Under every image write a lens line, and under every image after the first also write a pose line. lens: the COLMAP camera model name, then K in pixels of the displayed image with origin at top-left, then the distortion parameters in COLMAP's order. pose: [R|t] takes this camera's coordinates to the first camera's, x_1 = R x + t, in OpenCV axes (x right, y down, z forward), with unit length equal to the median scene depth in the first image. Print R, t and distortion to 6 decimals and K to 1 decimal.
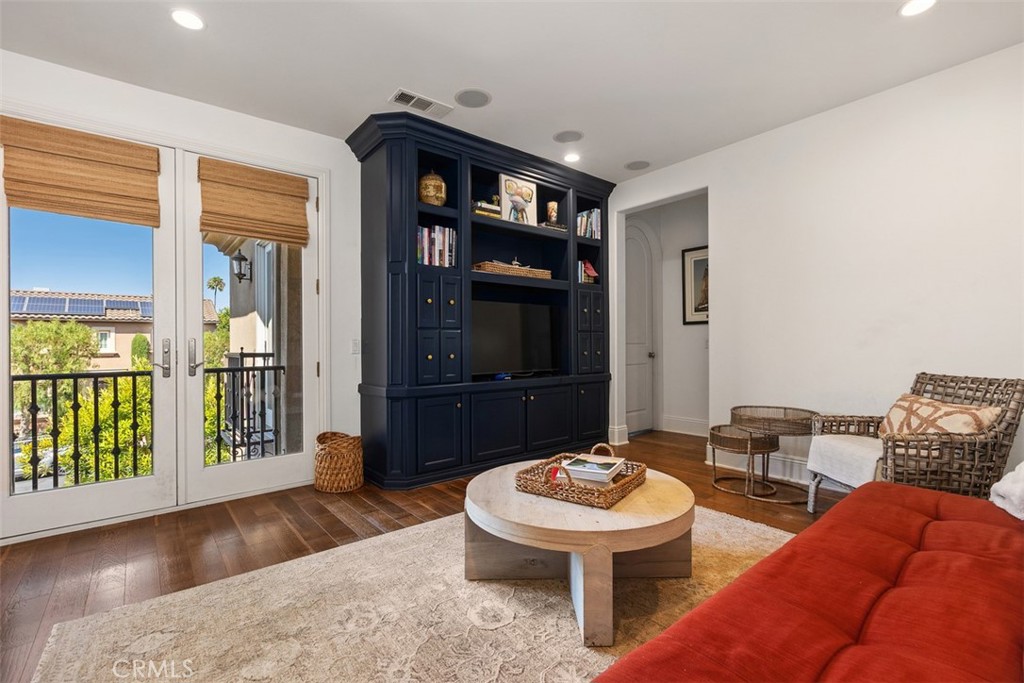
lens RADIAL K [[458.7, 0, 516.5], [0, 458.7, 343.4], [0, 0, 1]] dist [0.001160, 0.000433]
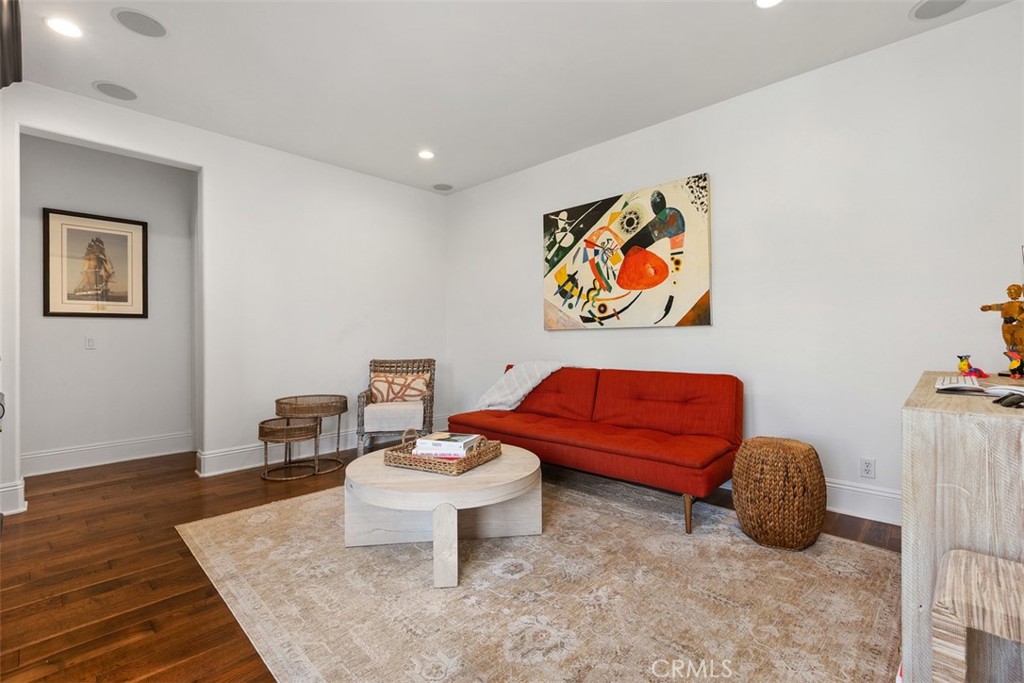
lens RADIAL K [[458.7, 0, 515.7], [0, 458.7, 340.2], [0, 0, 1]] dist [0.001160, 0.000433]
pose [[-0.122626, 0.008829, 0.992414, -0.747368], [0.009443, 0.999926, -0.007729, 0.013655], [-0.992408, 0.008423, -0.122700, 0.695498]]
